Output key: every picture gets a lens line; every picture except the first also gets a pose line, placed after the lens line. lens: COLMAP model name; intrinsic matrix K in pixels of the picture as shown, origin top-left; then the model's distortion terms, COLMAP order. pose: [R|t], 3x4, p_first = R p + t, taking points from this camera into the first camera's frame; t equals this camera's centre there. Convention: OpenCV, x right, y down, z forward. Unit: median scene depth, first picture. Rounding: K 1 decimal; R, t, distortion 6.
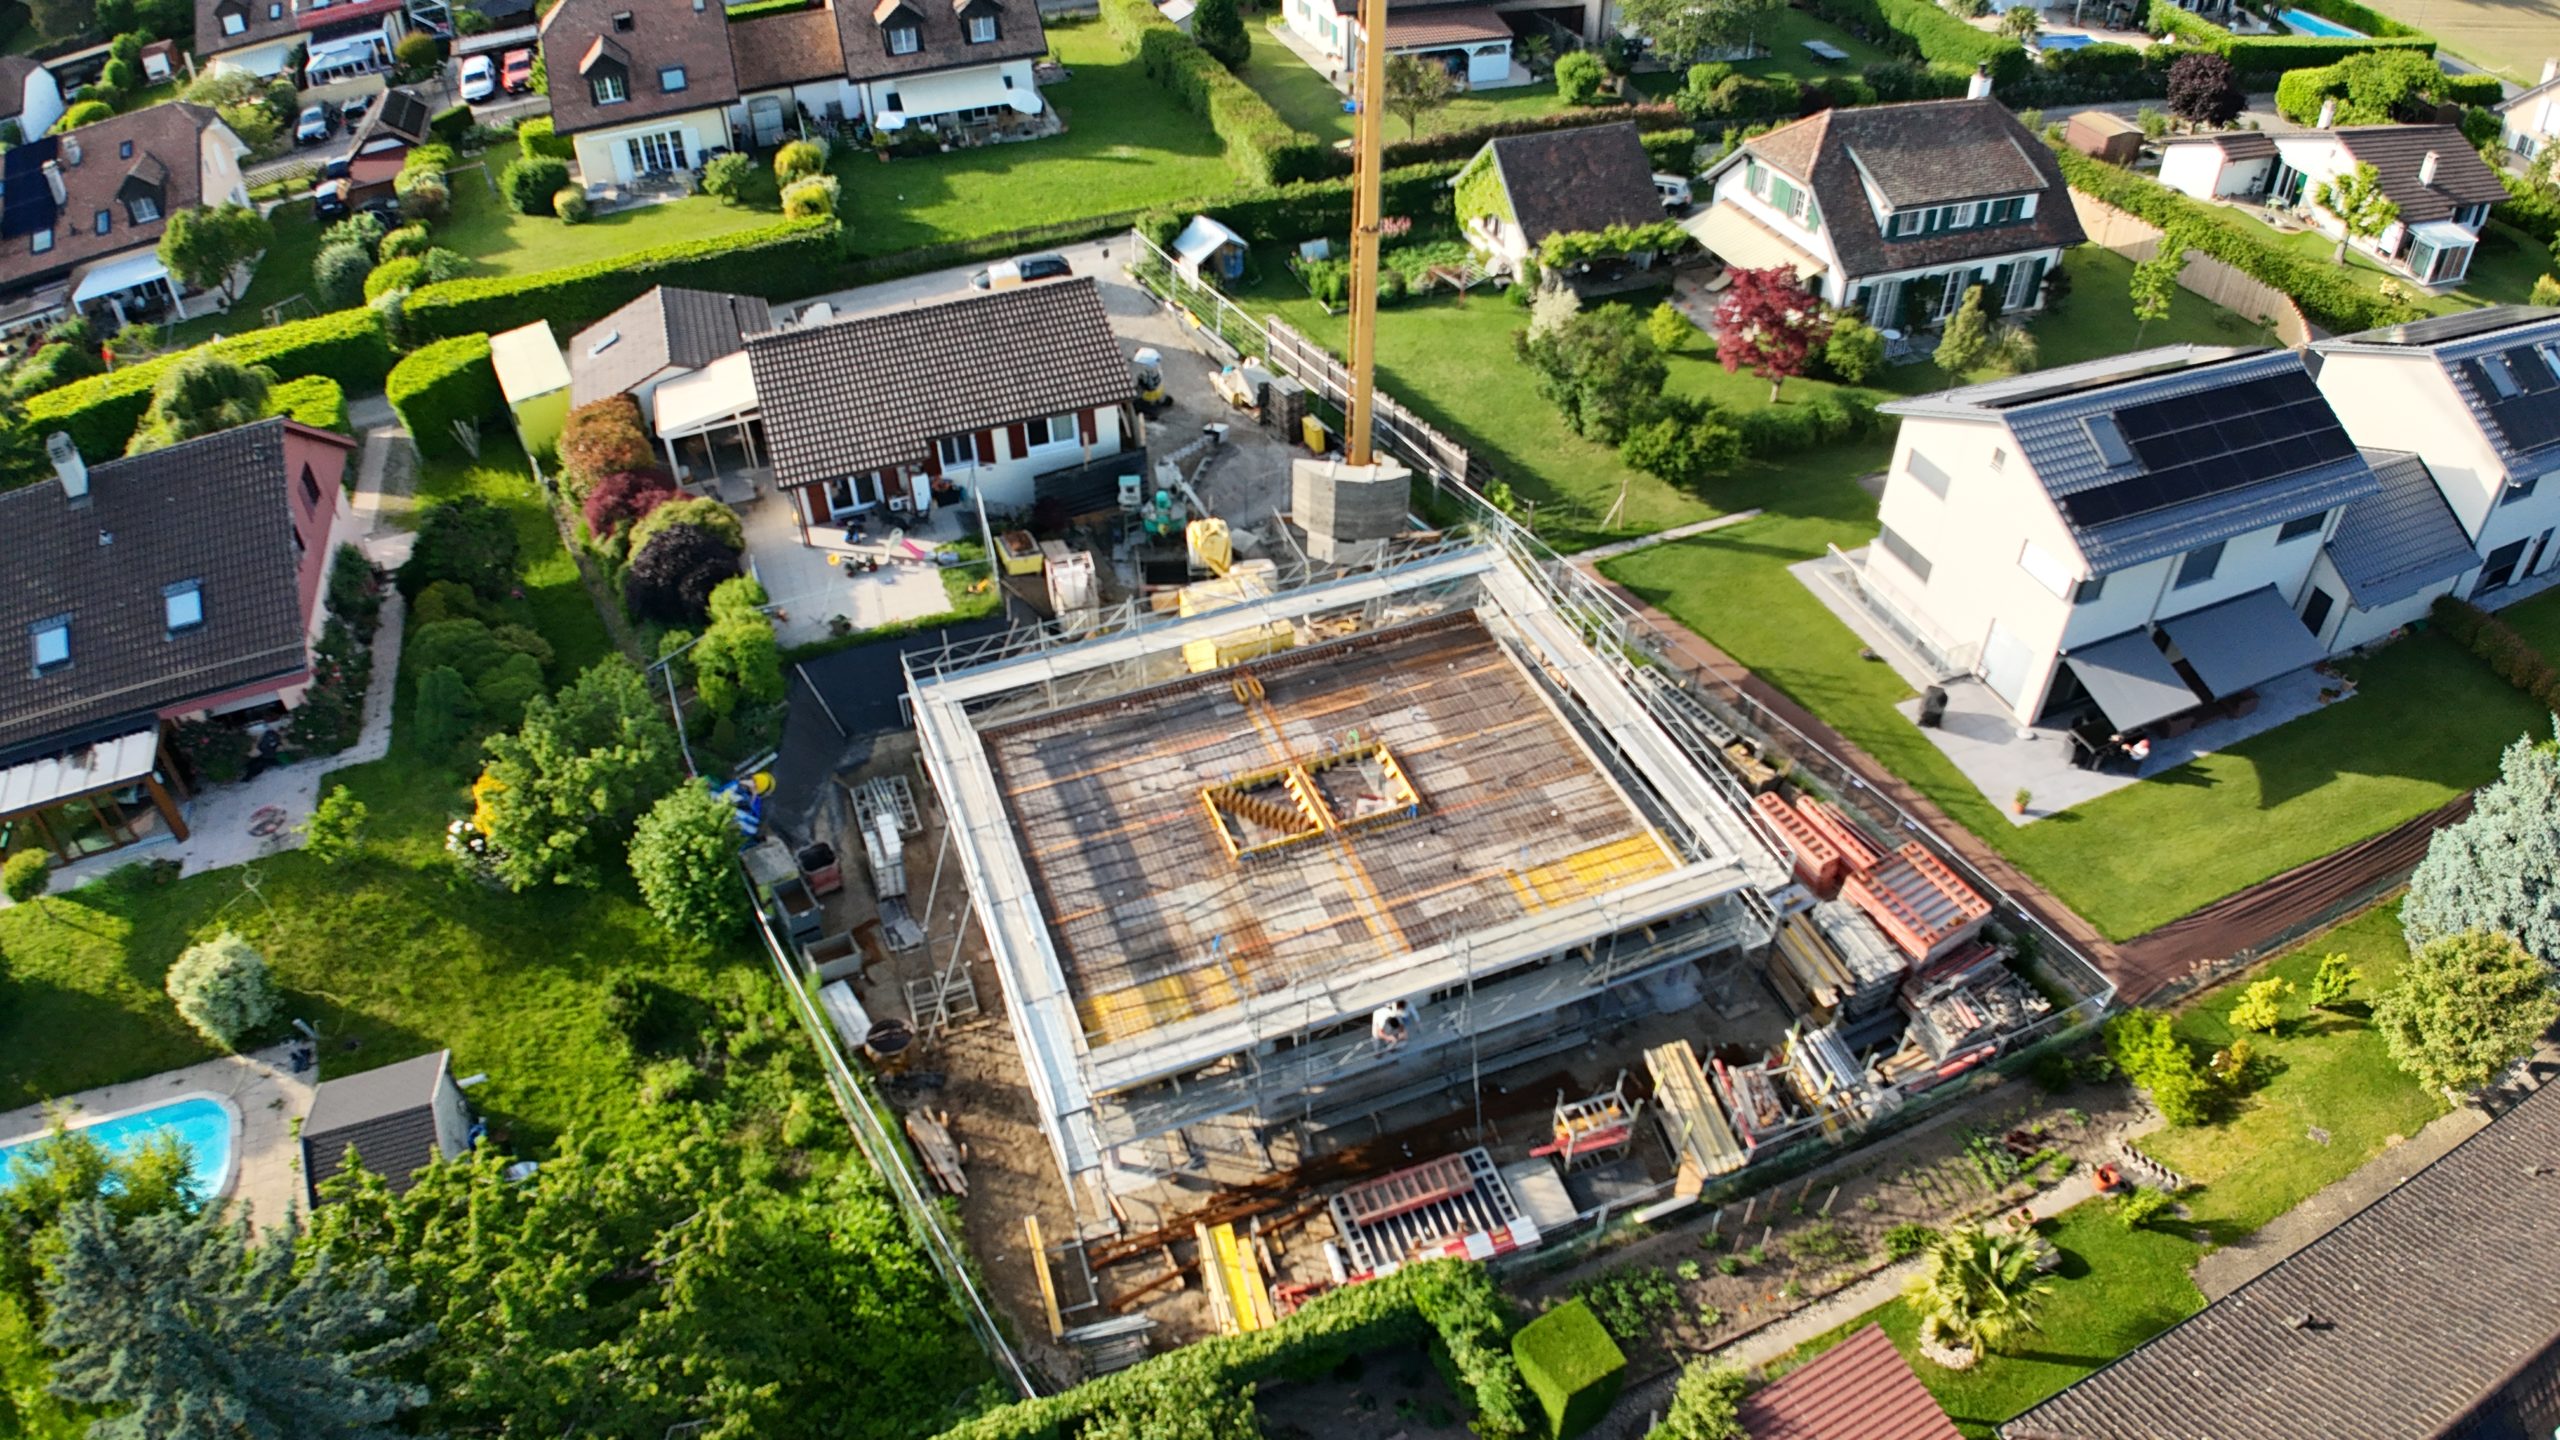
lens RADIAL K [[1548.2, 0, 1280.0], [0, 1548.2, 720.0], [0, 0, 1]] dist [-0.169151, 0.004753]
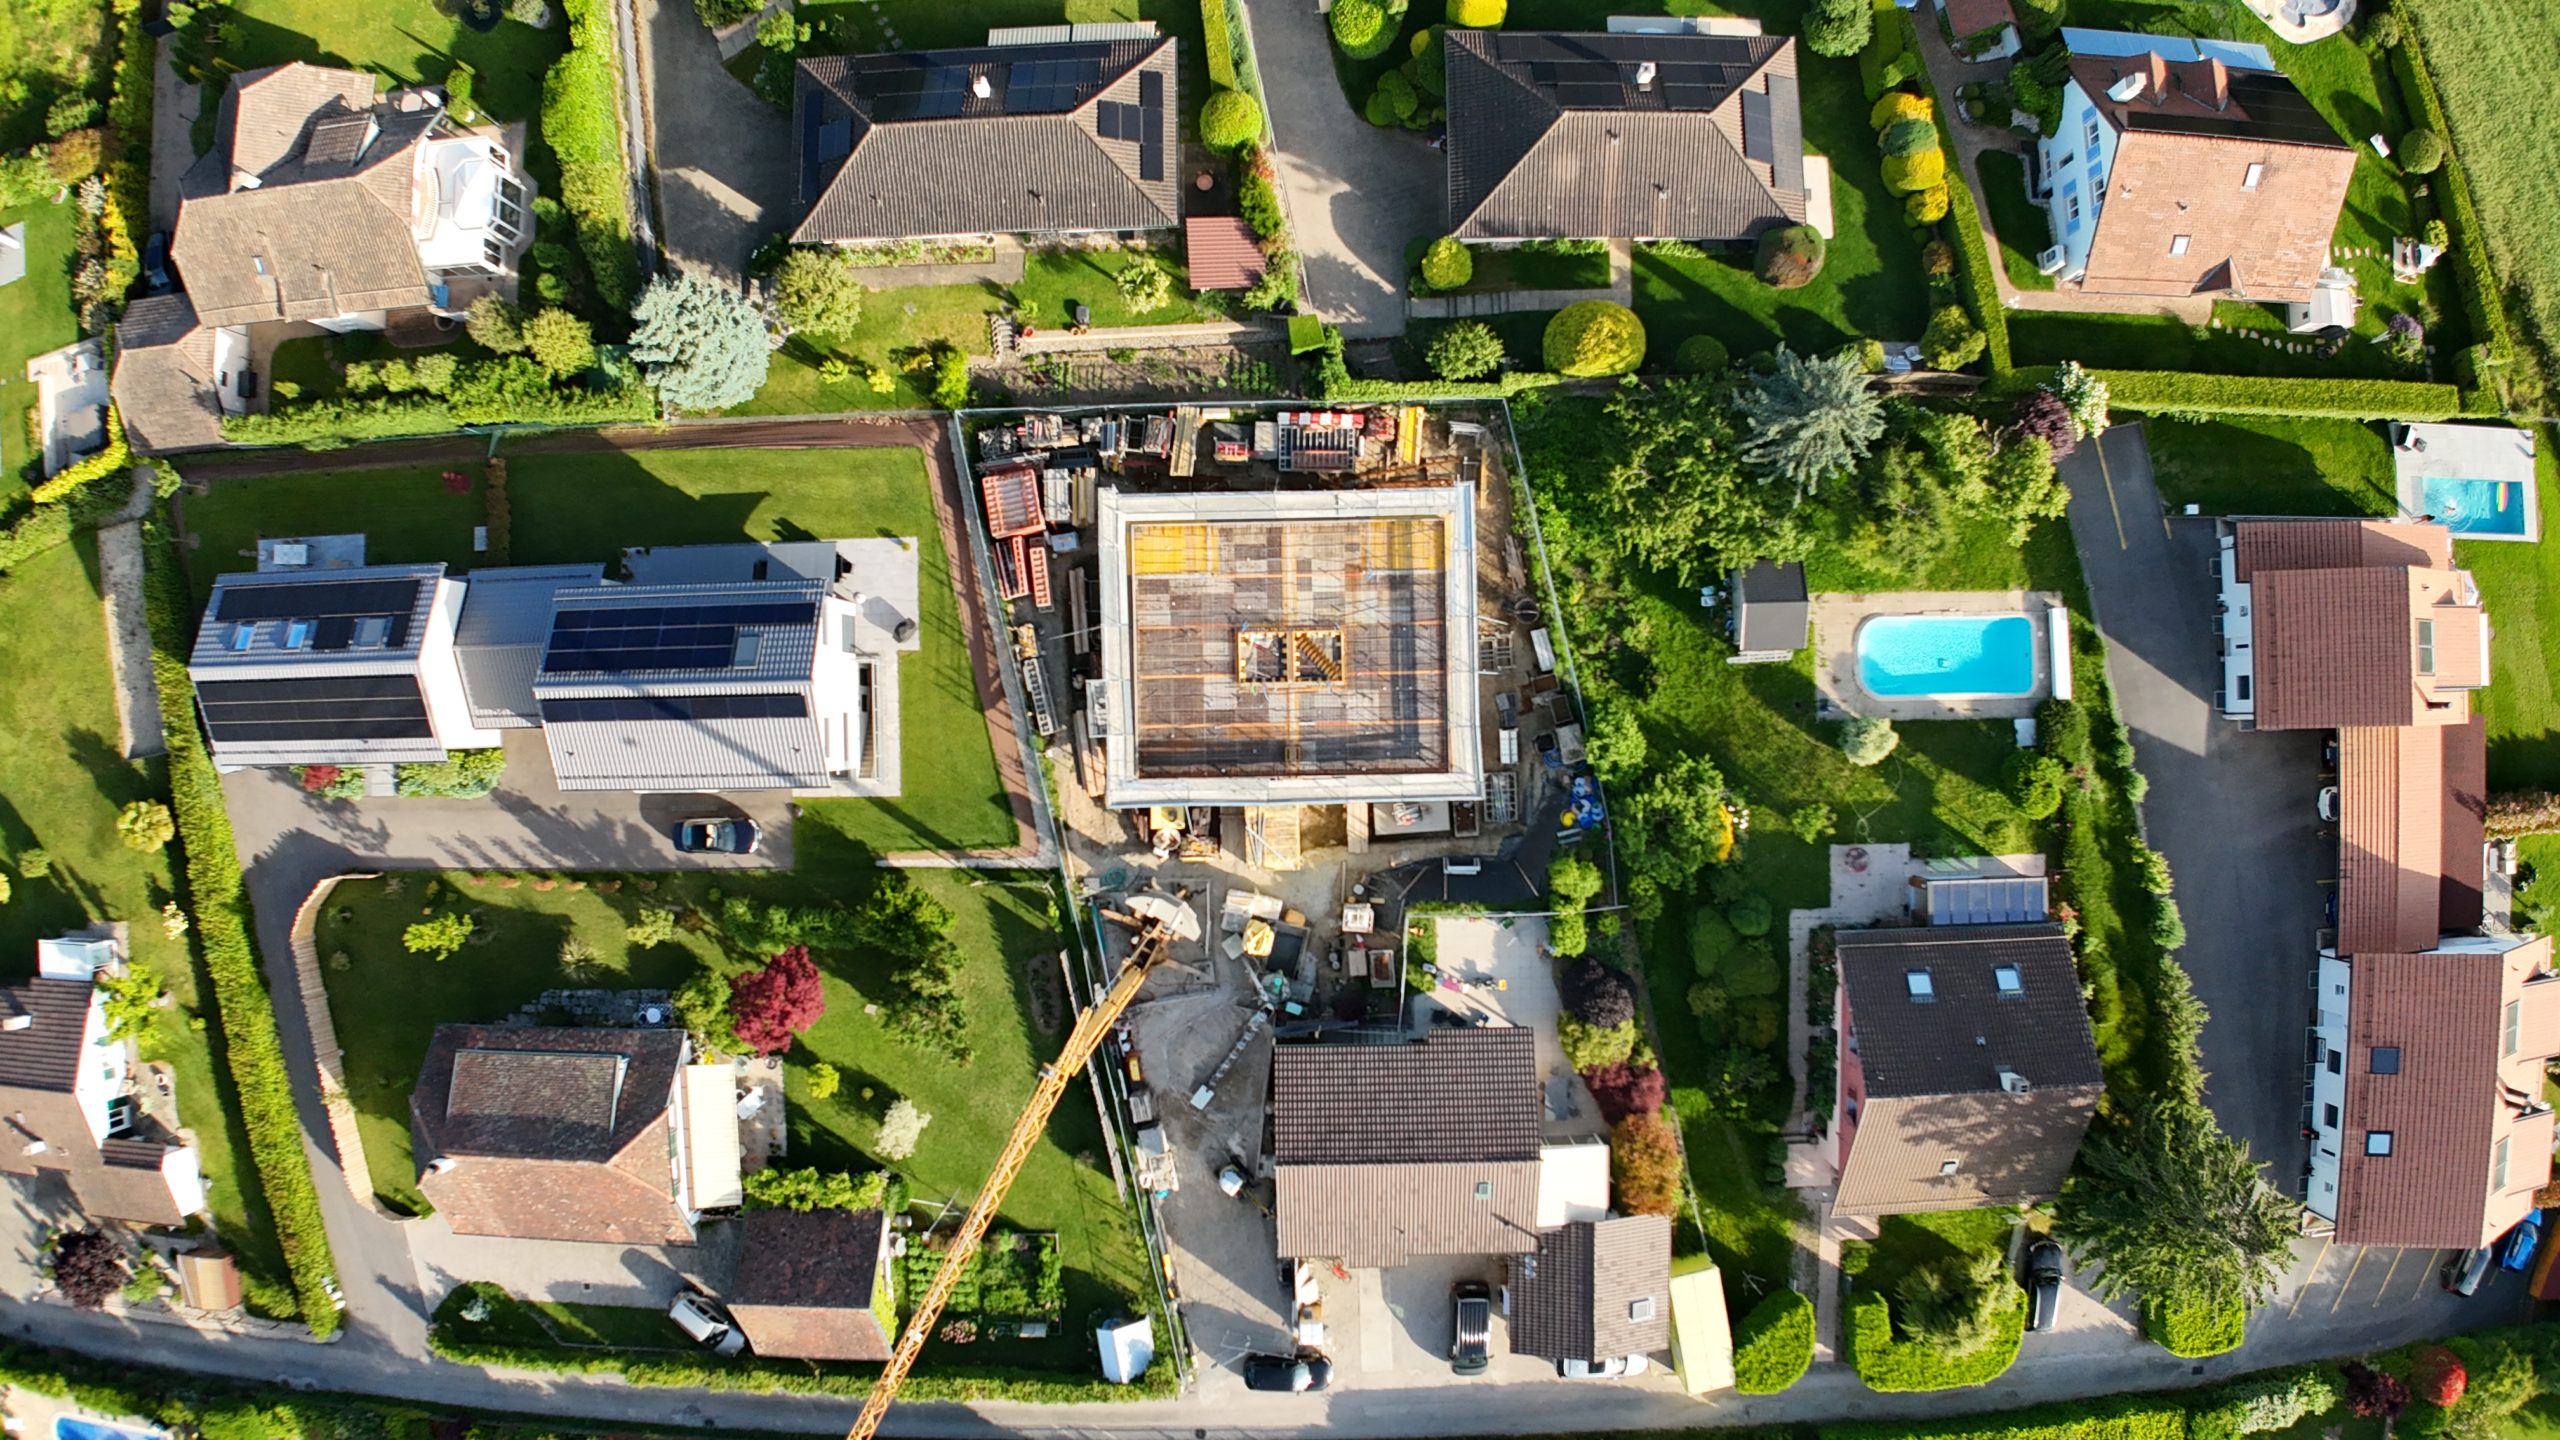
lens RADIAL K [[1548.2, 0, 1280.0], [0, 1548.2, 720.0], [0, 0, 1]] dist [-0.169151, 0.004753]
pose [[-0.939986, -0.339854, 0.030415, -0.049400], [0.249239, -0.623004, 0.741449, -1.376542], [-0.233036, 0.704532, 0.670320, -0.195661]]
